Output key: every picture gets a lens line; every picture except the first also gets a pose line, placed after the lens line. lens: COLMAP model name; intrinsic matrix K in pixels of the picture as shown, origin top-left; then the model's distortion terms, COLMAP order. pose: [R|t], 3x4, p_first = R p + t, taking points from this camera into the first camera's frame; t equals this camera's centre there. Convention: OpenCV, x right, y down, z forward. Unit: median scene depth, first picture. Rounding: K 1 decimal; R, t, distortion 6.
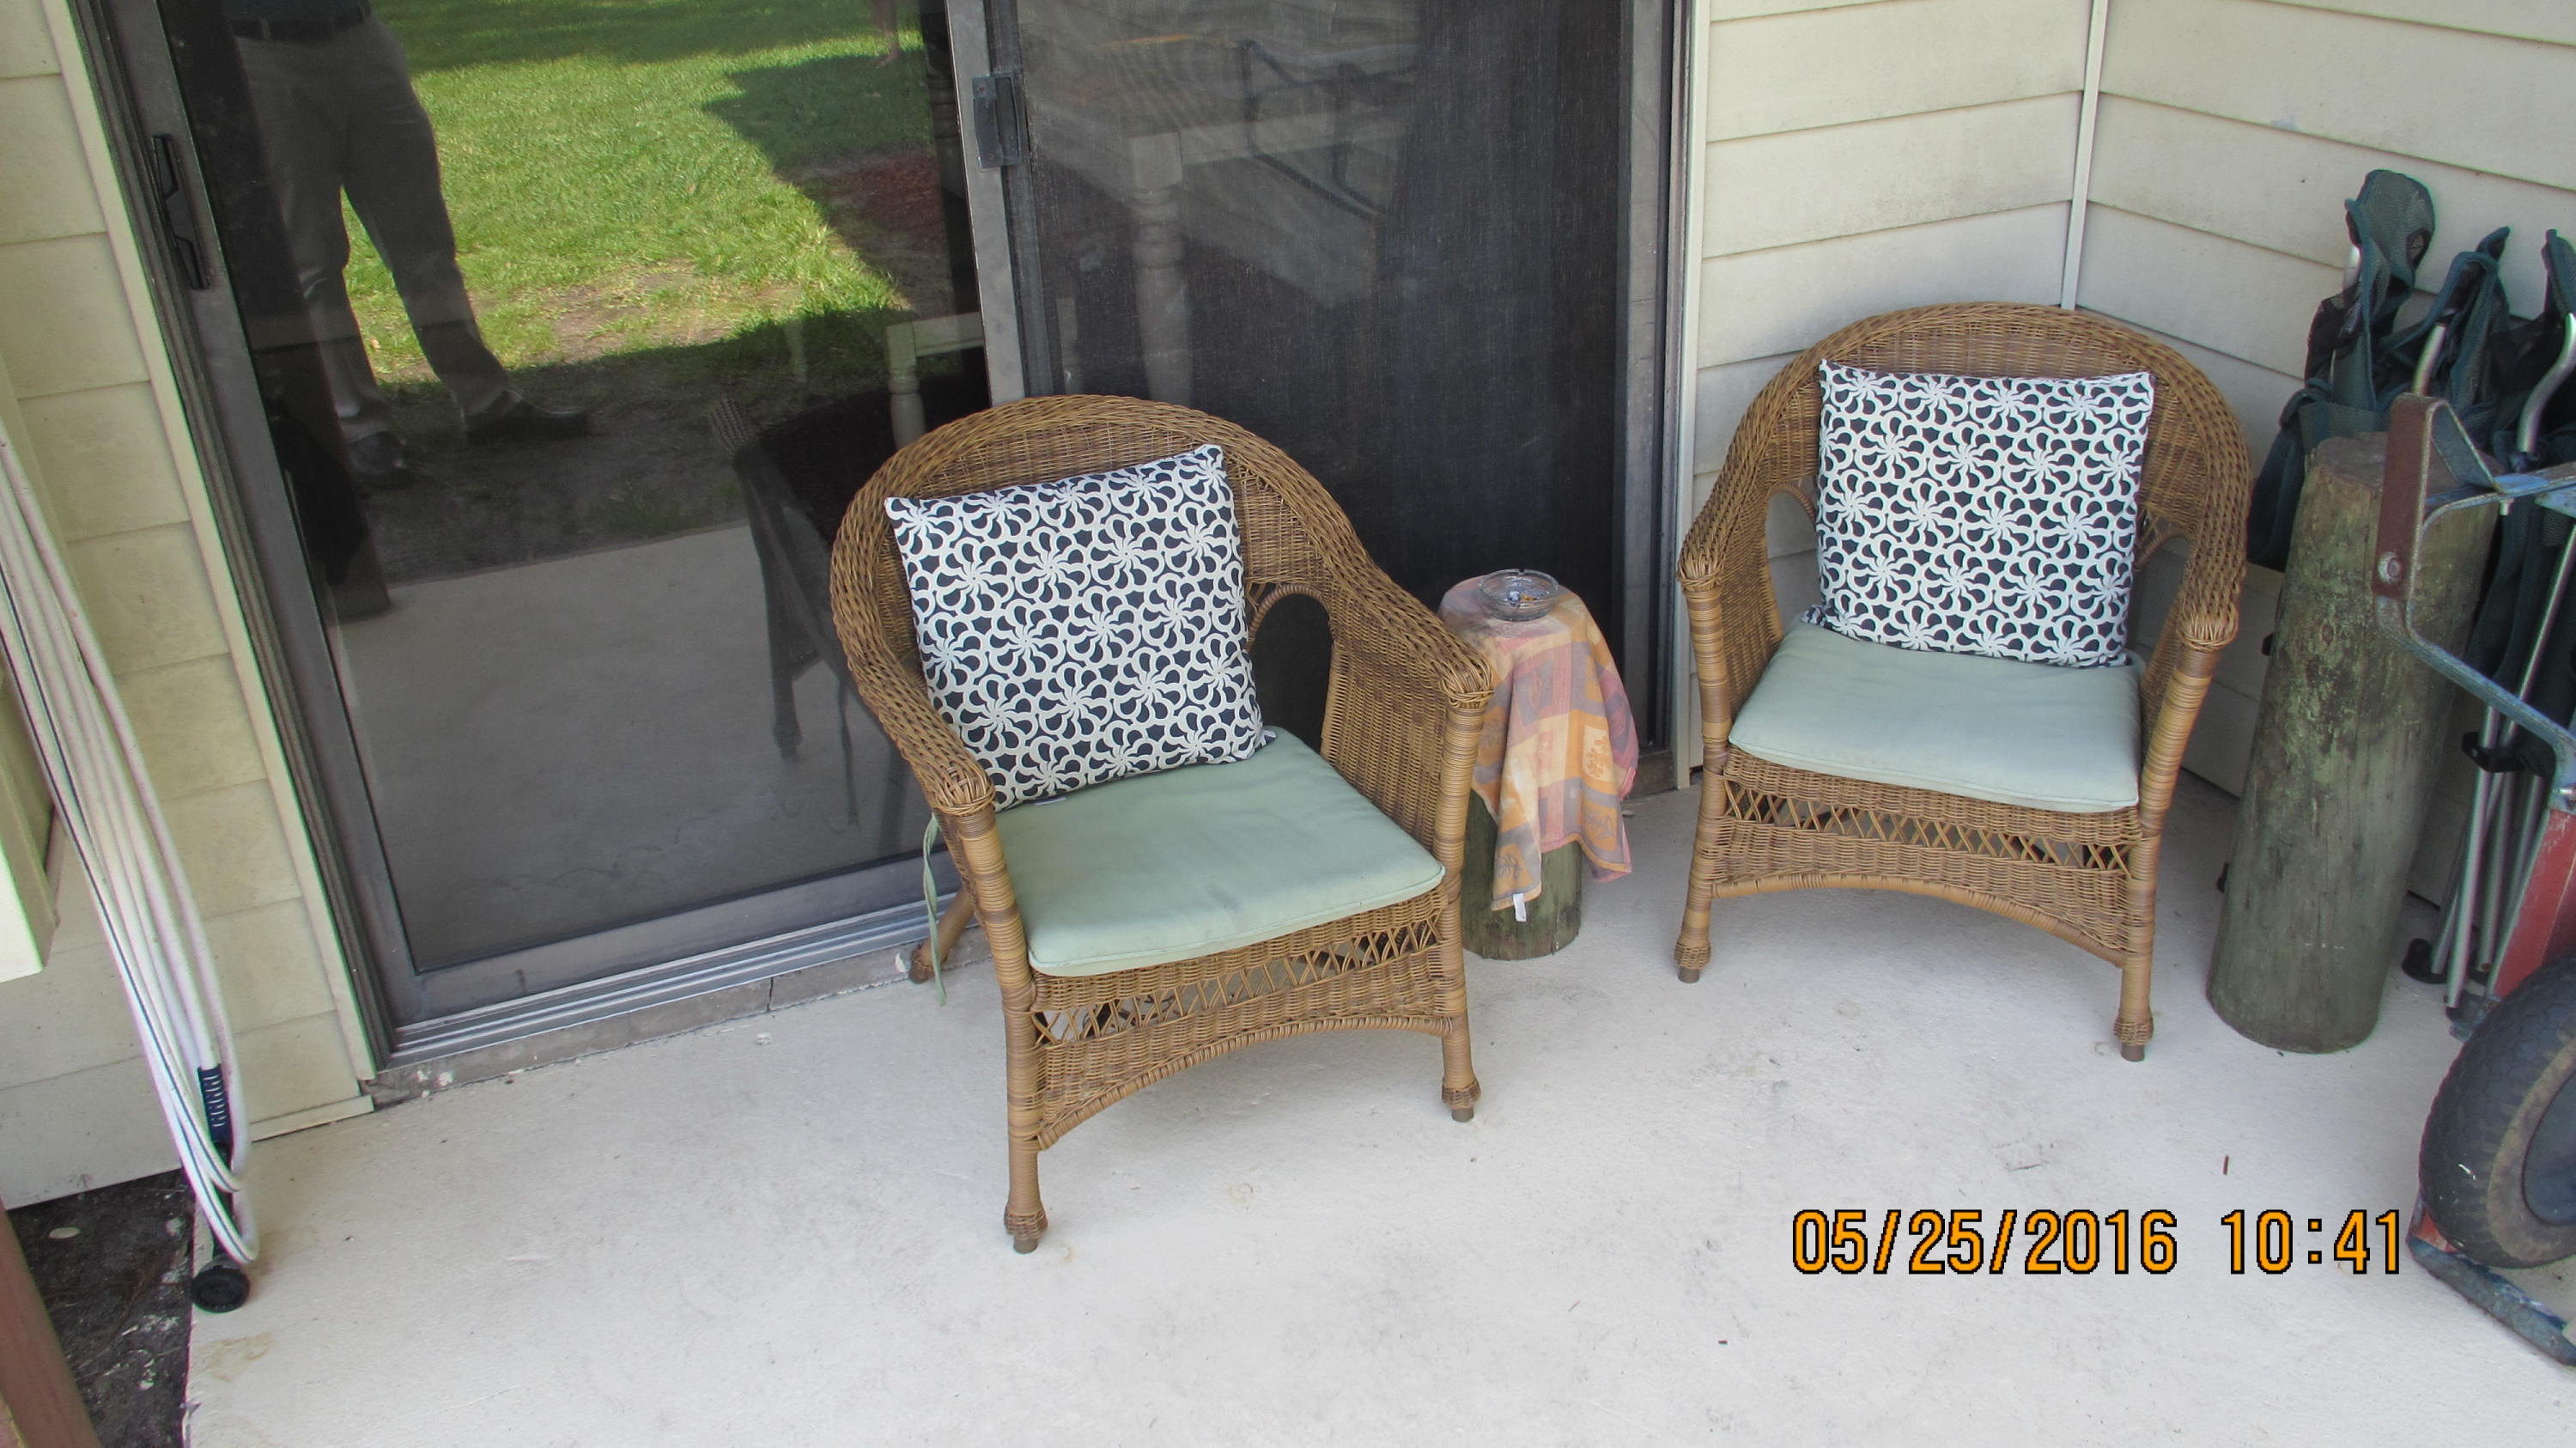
lens RADIAL K [[2185.5, 0, 1289.7], [0, 2185.5, 730.8], [0, 0, 1]] dist [0.004214, 0.000373]
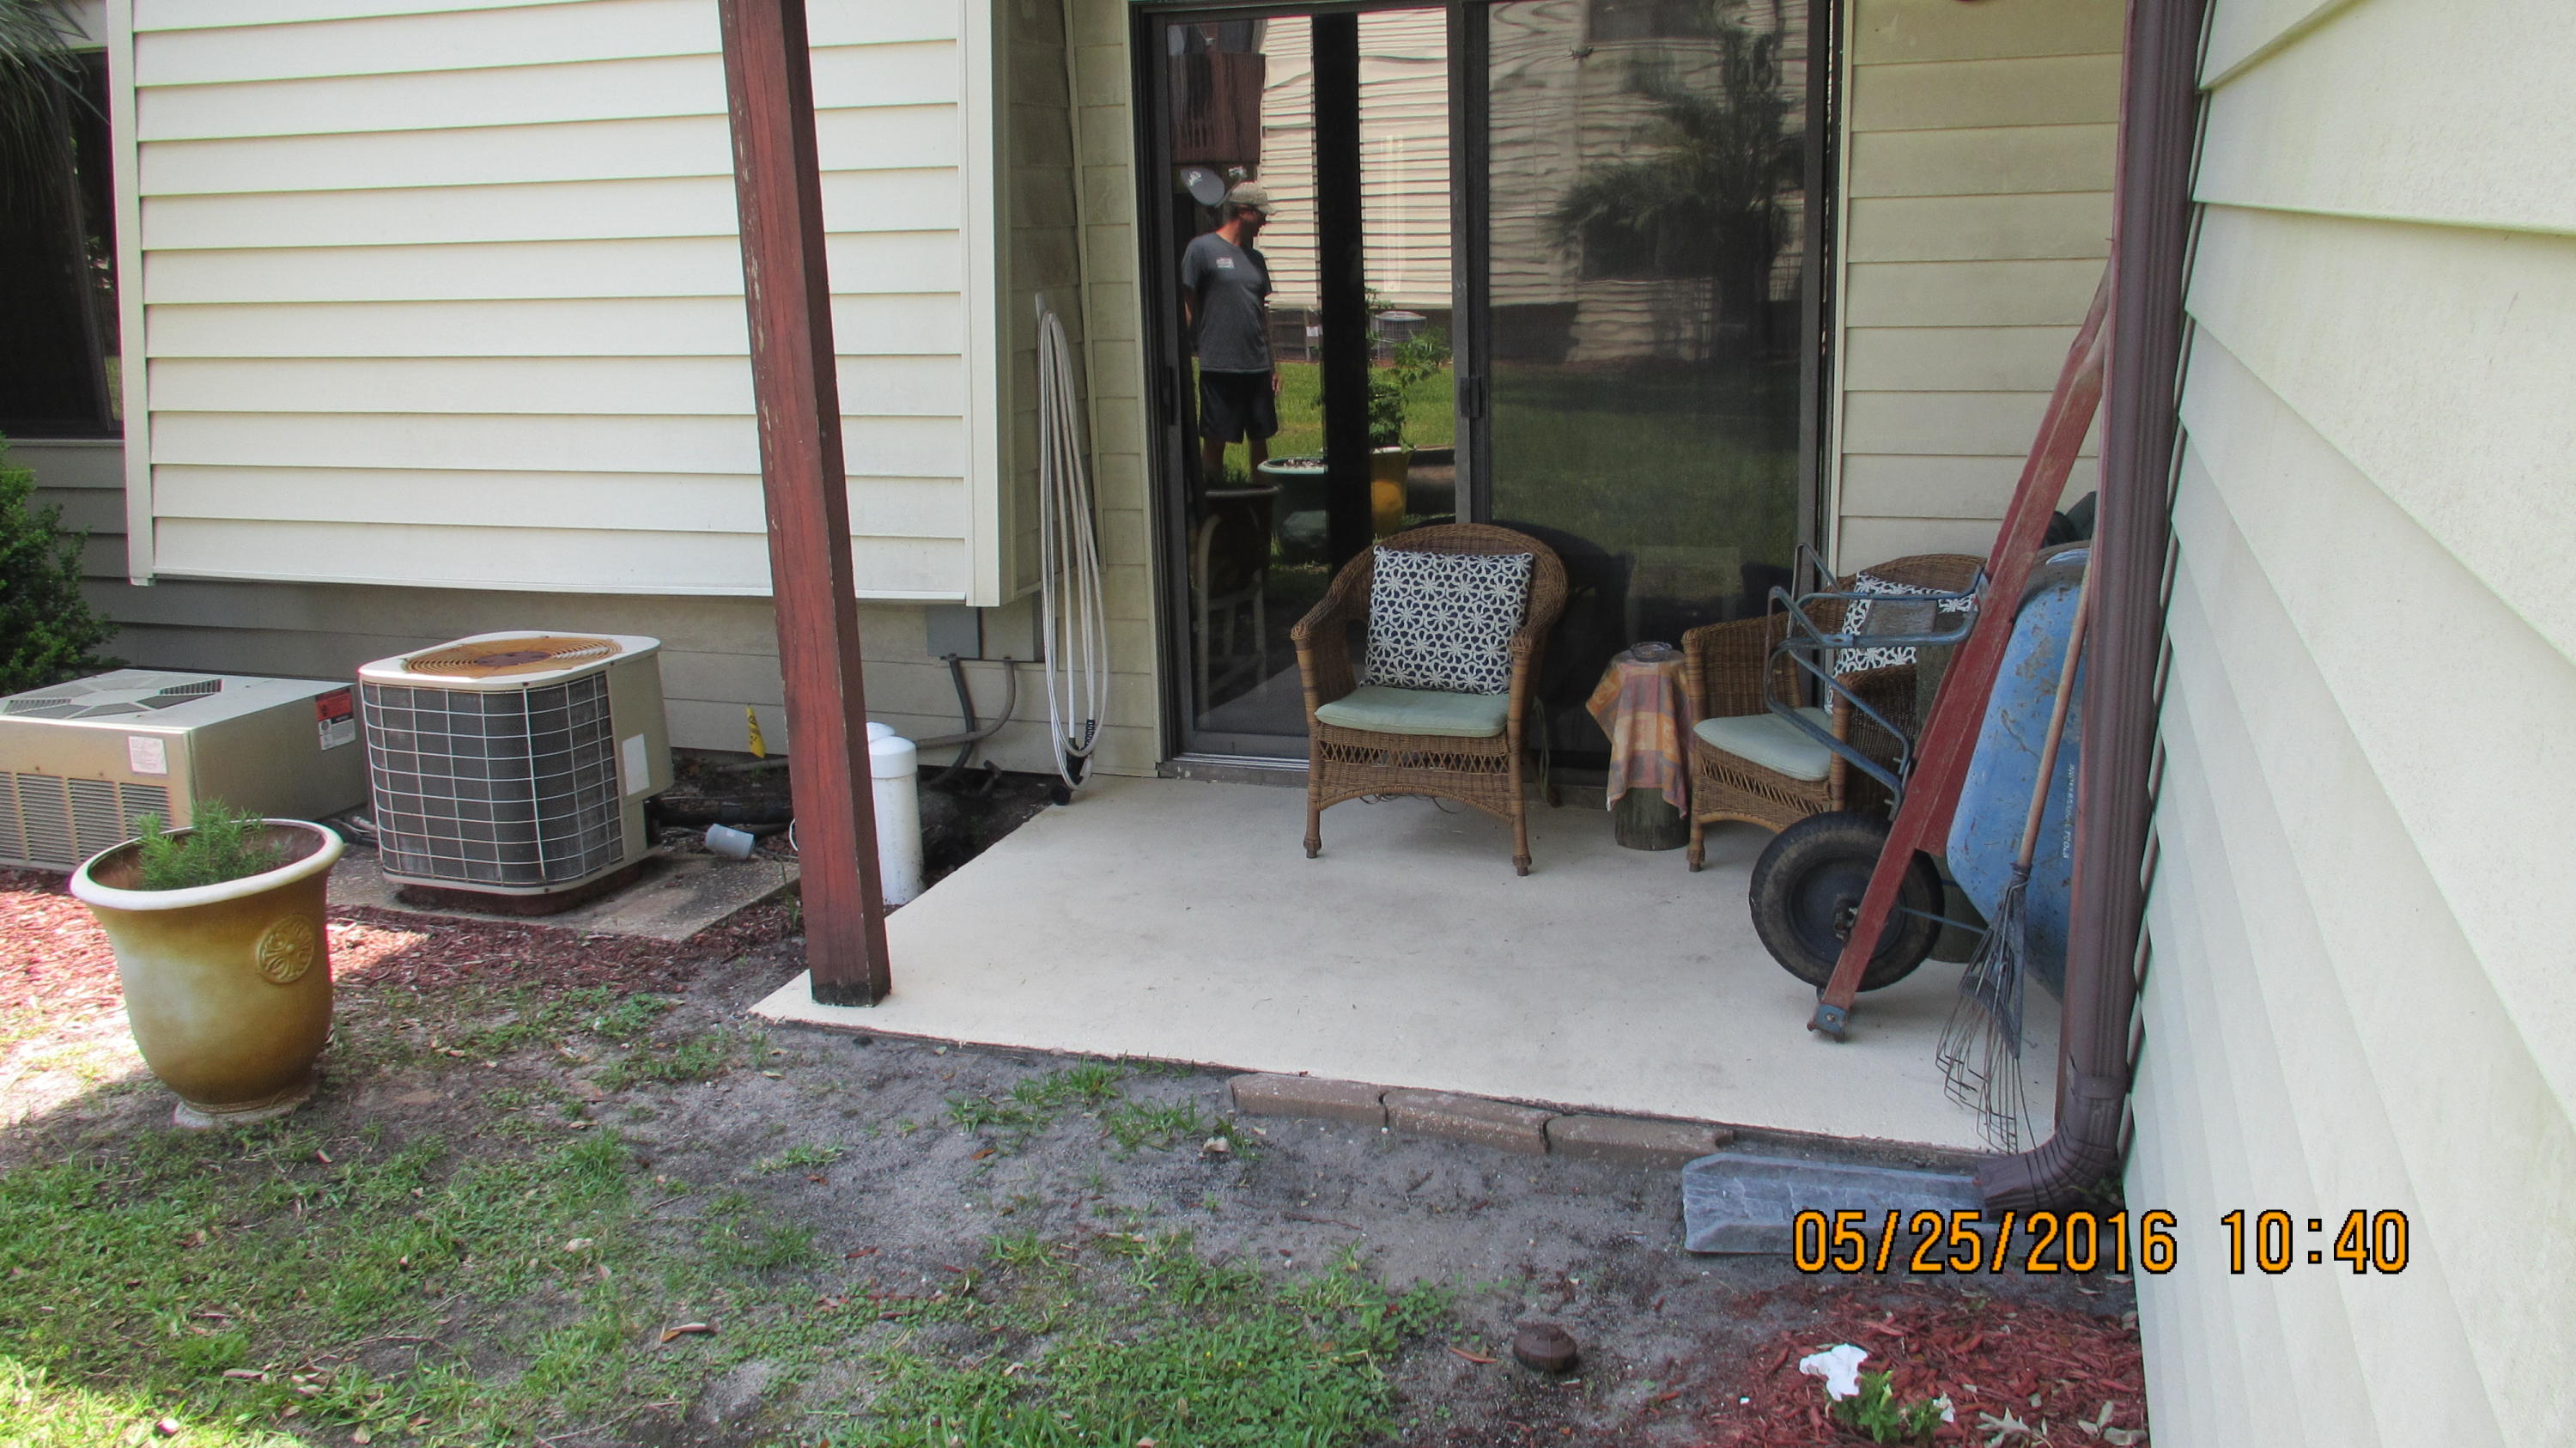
lens RADIAL K [[2185.5, 0, 1289.4], [0, 2185.5, 723.1], [0, 0, 1]] dist [0.004214, 0.000373]
pose [[0.732124, 0.172000, -0.659098, 1.248714], [-0.307712, 0.946751, -0.094738, 0.304543], [0.607708, 0.272172, 0.746066, -0.695034]]
